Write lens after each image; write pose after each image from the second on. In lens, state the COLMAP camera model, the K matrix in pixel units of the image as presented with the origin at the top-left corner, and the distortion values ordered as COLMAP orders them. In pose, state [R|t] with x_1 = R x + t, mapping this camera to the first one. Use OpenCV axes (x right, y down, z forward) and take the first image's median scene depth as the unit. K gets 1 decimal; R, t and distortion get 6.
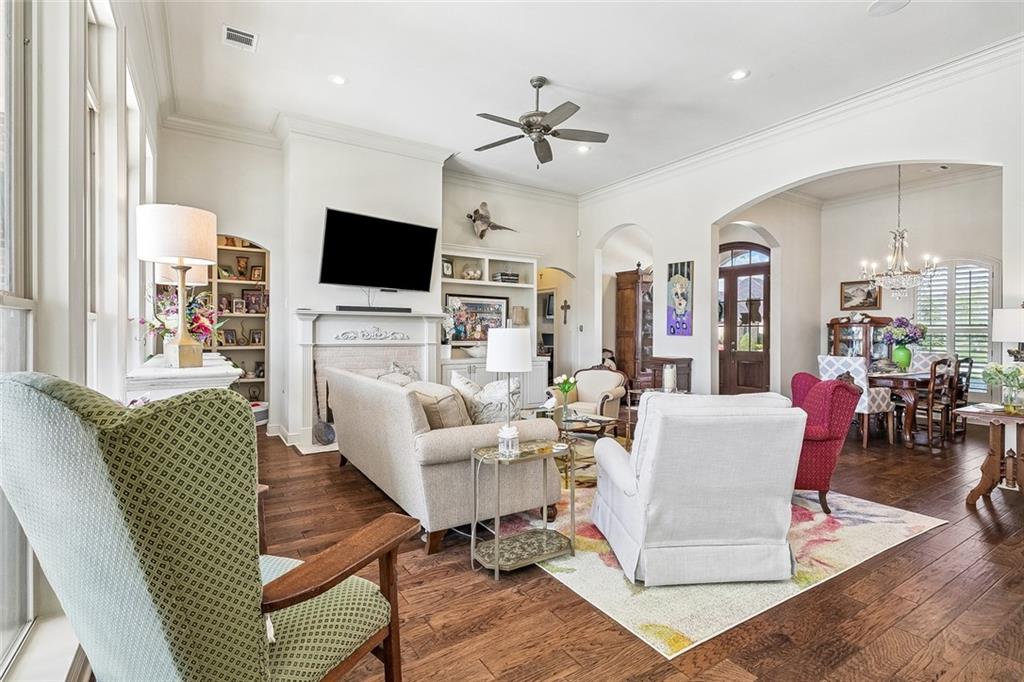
lens RADIAL K [[490.6, 0, 492.6], [0, 490.6, 335.4], [0, 0, 1]] dist [-0.006665, 0.001069]
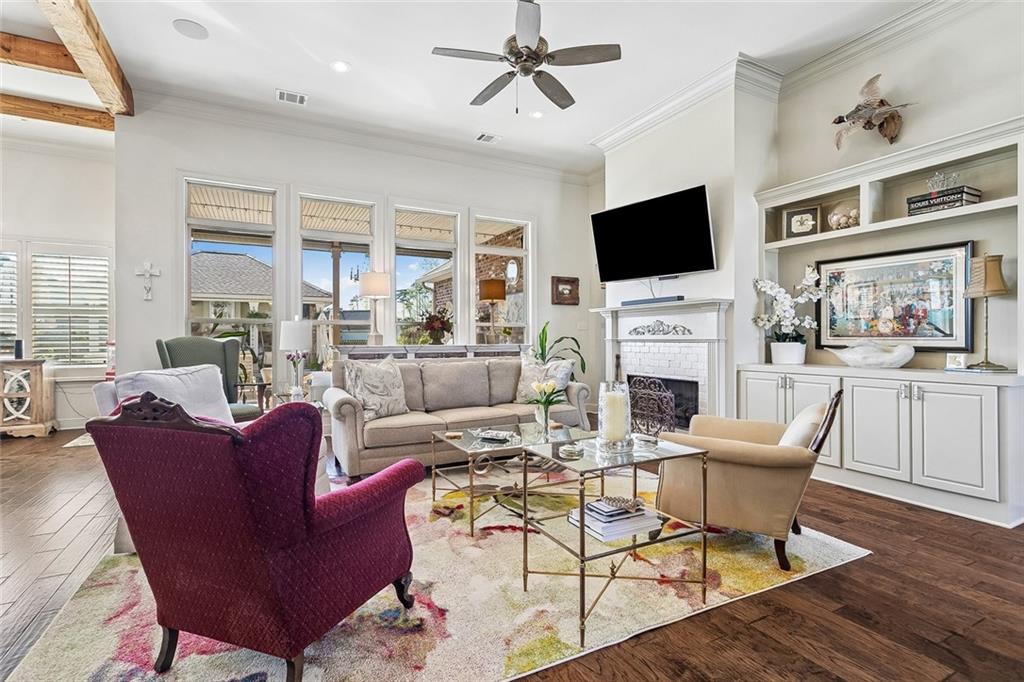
lens RADIAL K [[490.6, 0, 515.1], [0, 490.6, 335.1], [0, 0, 1]] dist [-0.006665, 0.001069]
pose [[-0.093919, -0.008157, -0.995546, 0.657088], [0.002269, 0.999962, -0.008407, 0.015940], [0.995577, -0.003048, -0.093897, 0.797108]]
